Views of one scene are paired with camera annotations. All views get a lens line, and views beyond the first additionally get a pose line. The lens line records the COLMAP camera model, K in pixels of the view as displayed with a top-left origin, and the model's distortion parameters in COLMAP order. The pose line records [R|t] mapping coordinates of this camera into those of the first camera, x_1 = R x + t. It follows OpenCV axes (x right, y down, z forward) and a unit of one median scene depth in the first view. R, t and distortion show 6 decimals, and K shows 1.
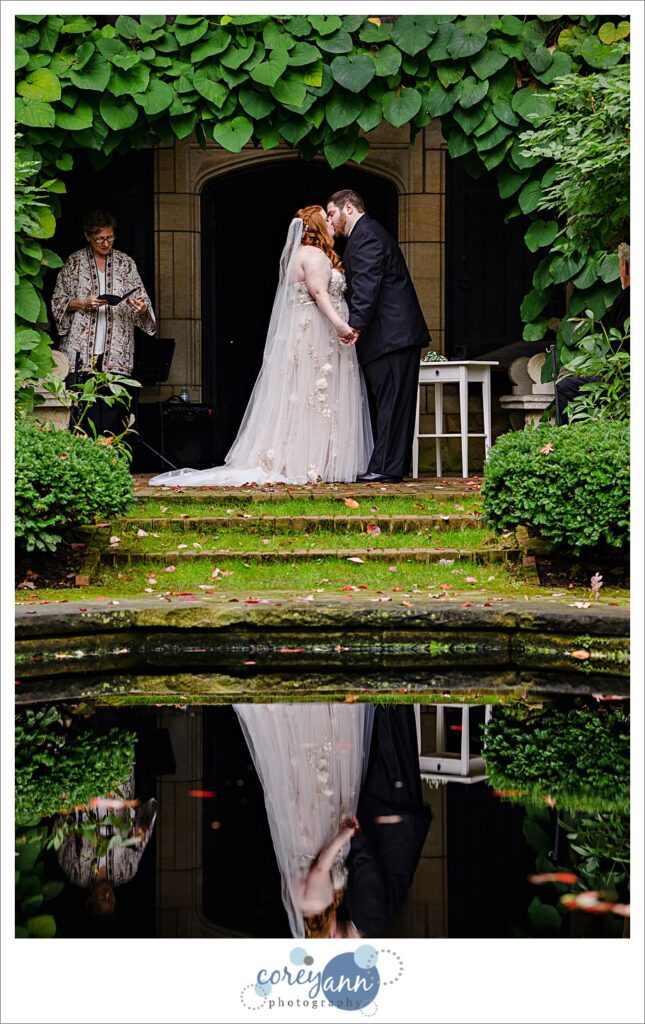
lens RADIAL K [[3145.0, 0, 321.8], [0, 3145.0, 483.2], [0, 0, 1]] dist [0.729458, -0.802474]
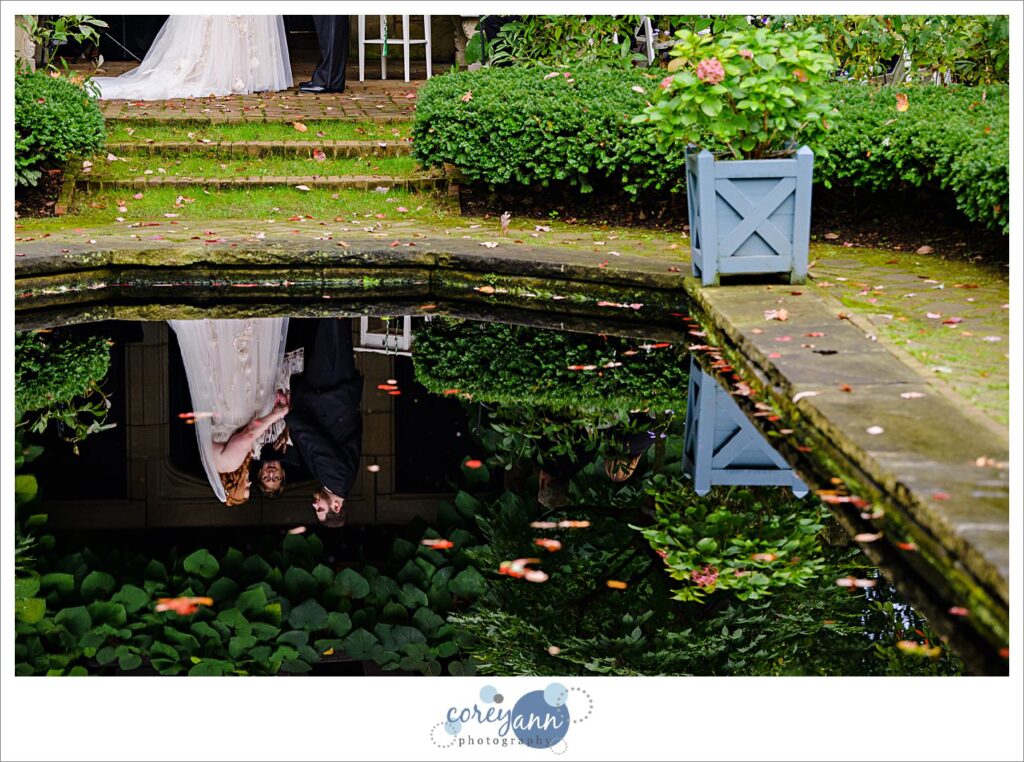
lens RADIAL K [[3443.8, 0, 513.5], [0, 3443.8, 354.8], [0, 0, 1]] dist [0.741449, 0.631992]
pose [[0.997996, -0.004724, 0.063106, 0.007194], [-0.003195, 0.992177, 0.124799, -0.070121], [-0.063202, -0.124750, 0.990173, -0.249621]]
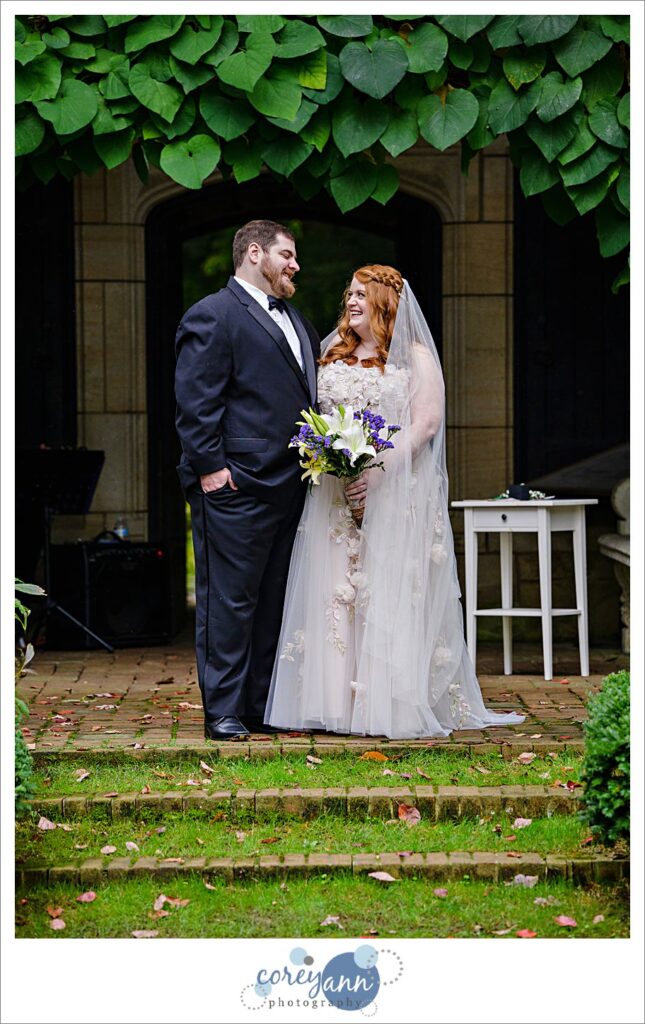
lens RADIAL K [[4366.5, 0, 324.2], [0, 4366.5, 479.2], [0, 0, 1]] dist [1.666432, 1.922323]
pose [[0.999987, -0.004661, -0.001966, 0.001251], [0.004669, 0.999979, 0.004408, -0.057368], [0.001946, -0.004417, 0.999988, 0.106245]]
